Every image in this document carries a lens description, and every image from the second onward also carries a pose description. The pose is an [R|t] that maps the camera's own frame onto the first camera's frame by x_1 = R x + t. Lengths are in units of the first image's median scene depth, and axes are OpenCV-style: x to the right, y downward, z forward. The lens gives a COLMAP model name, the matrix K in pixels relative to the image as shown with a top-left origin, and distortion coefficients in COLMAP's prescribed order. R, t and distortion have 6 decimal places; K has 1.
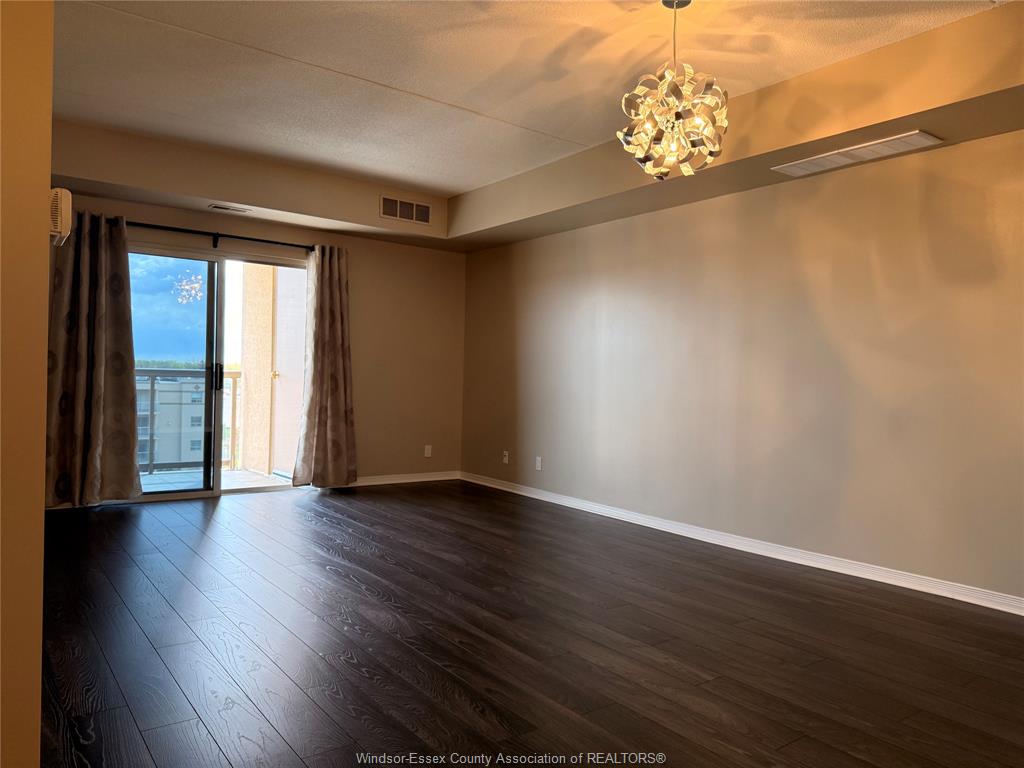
lens RADIAL K [[718.7, 0, 513.5], [0, 718.7, 382.9], [0, 0, 1]] dist [0.052613, -0.067264]
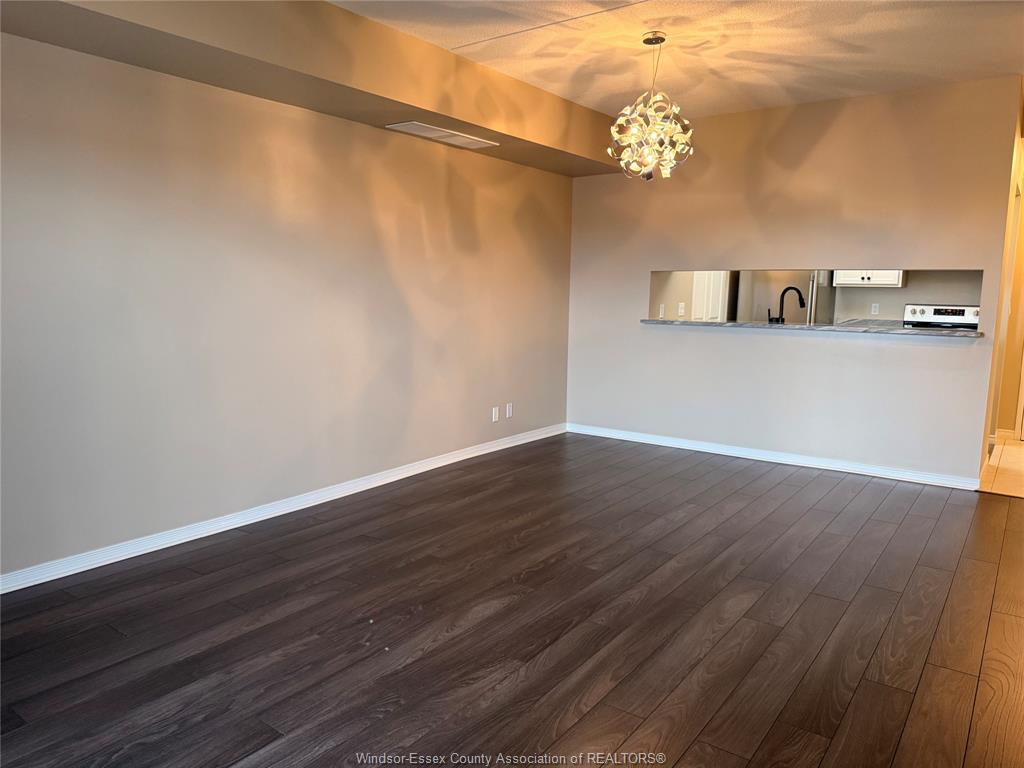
lens RADIAL K [[718.7, 0, 510.0], [0, 718.7, 382.6], [0, 0, 1]] dist [0.052613, -0.067264]
pose [[-0.292382, -0.154992, 0.943658, -0.525102], [-0.012678, 0.987320, 0.158235, -0.065256], [-0.956218, 0.034301, -0.290639, 0.848352]]
